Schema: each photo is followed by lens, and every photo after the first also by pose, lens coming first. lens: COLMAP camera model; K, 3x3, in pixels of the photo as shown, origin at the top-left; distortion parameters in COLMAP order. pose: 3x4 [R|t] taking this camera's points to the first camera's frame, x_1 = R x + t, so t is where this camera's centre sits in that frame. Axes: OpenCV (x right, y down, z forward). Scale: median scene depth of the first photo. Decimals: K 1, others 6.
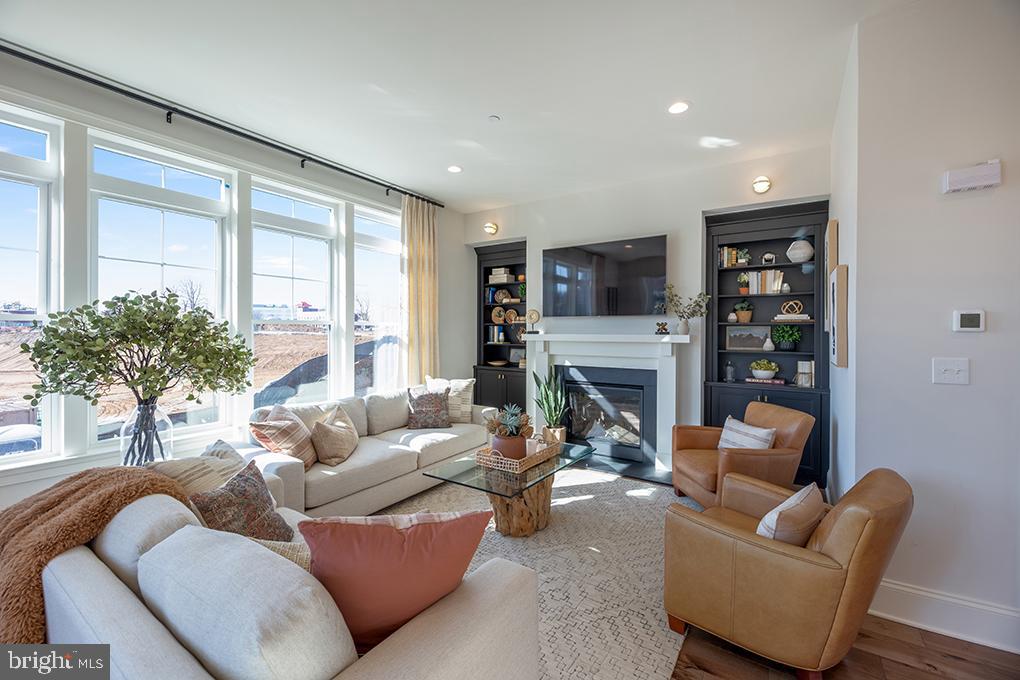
lens RADIAL K [[407.9, 0, 507.7], [0, 407.9, 334.2], [0, 0, 1]] dist [0.001692, -0.004533]
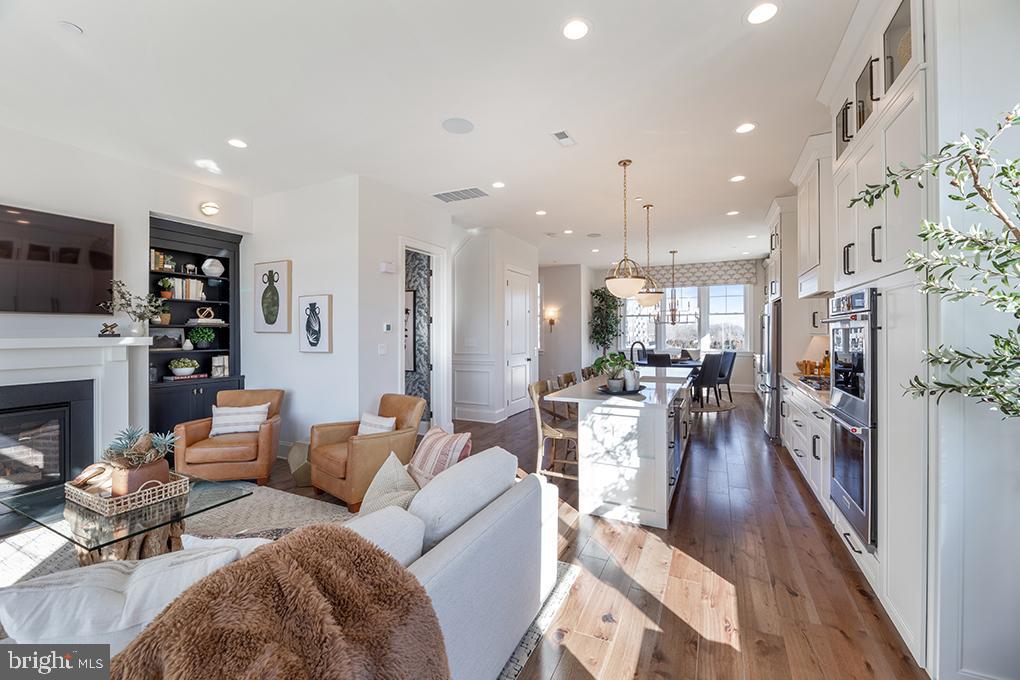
lens RADIAL K [[412.3, 0, 512.0], [0, 412.3, 330.3], [0, 0, 1]] dist [-0.016145, -0.000096]
pose [[-0.117467, 0.001938, 0.993075, -0.593380], [0.012044, 0.999927, -0.000527, -0.002845], [-0.993004, 0.011898, -0.117481, 0.247531]]
